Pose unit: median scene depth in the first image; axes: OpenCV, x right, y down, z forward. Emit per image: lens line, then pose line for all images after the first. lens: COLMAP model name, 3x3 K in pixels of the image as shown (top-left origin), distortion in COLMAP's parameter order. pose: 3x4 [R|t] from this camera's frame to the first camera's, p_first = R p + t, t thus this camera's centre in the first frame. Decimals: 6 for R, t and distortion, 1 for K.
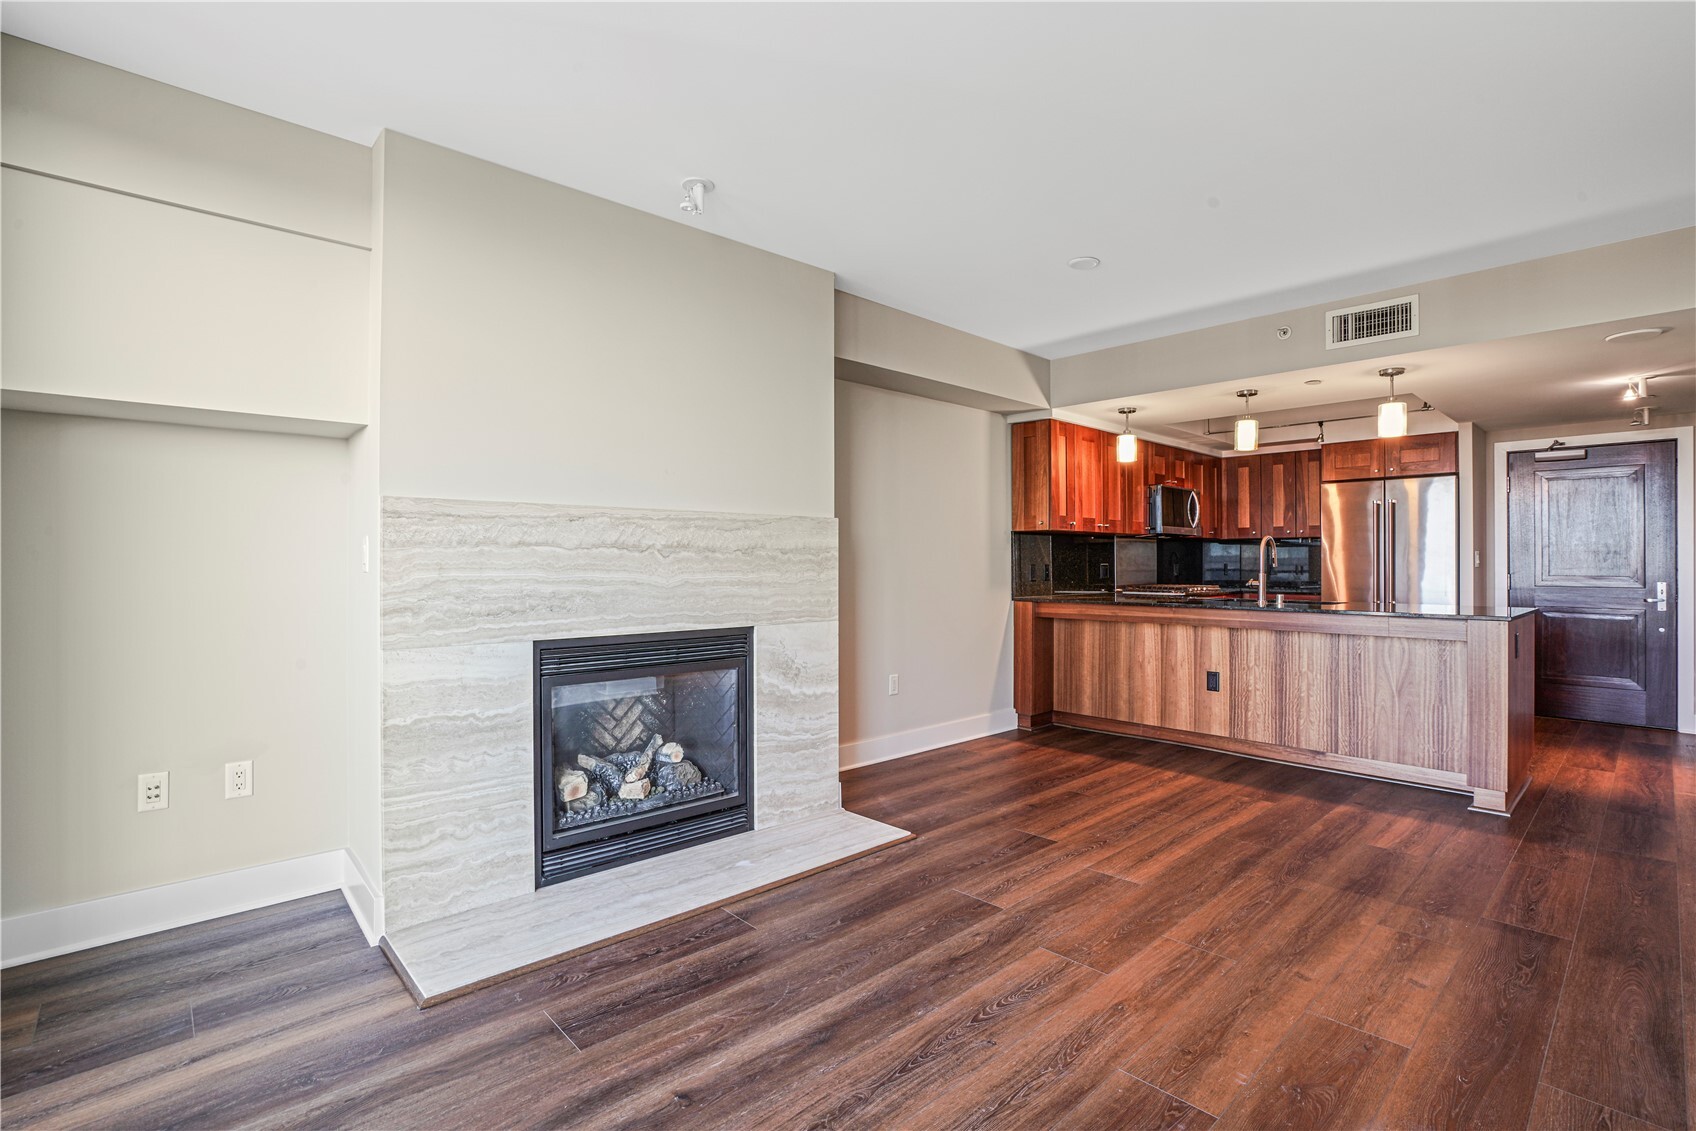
lens RADIAL K [[792.2, 0, 850.1], [0, 792.2, 558.3], [0, 0, 1]] dist [-0.030030, 0.001853]
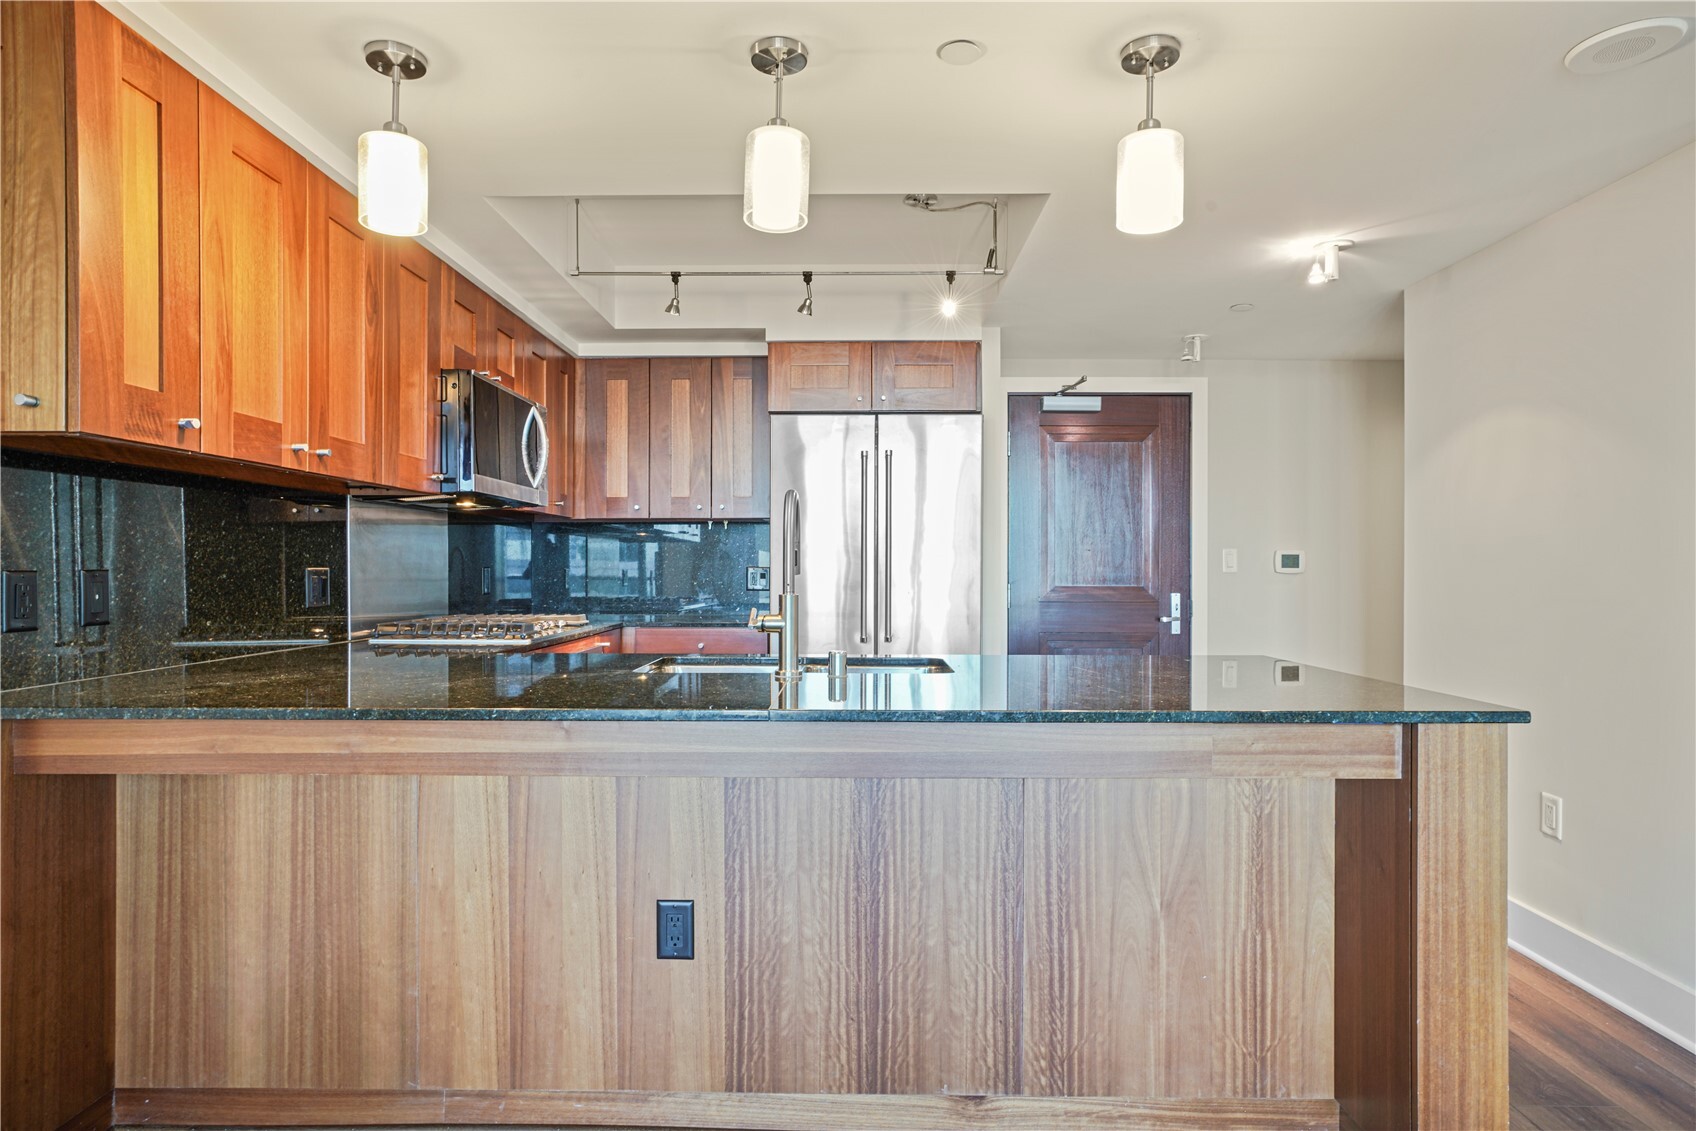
lens RADIAL K [[966.5, 0, 852.6], [0, 966.5, 570.7], [0, 0, 1]] dist [-0.017246, 0.006641]
pose [[0.691754, -0.002620, 0.722128, 0.196489], [-0.003359, 0.999971, 0.006845, 0.004968], [-0.722125, -0.007161, 0.691725, 0.586676]]
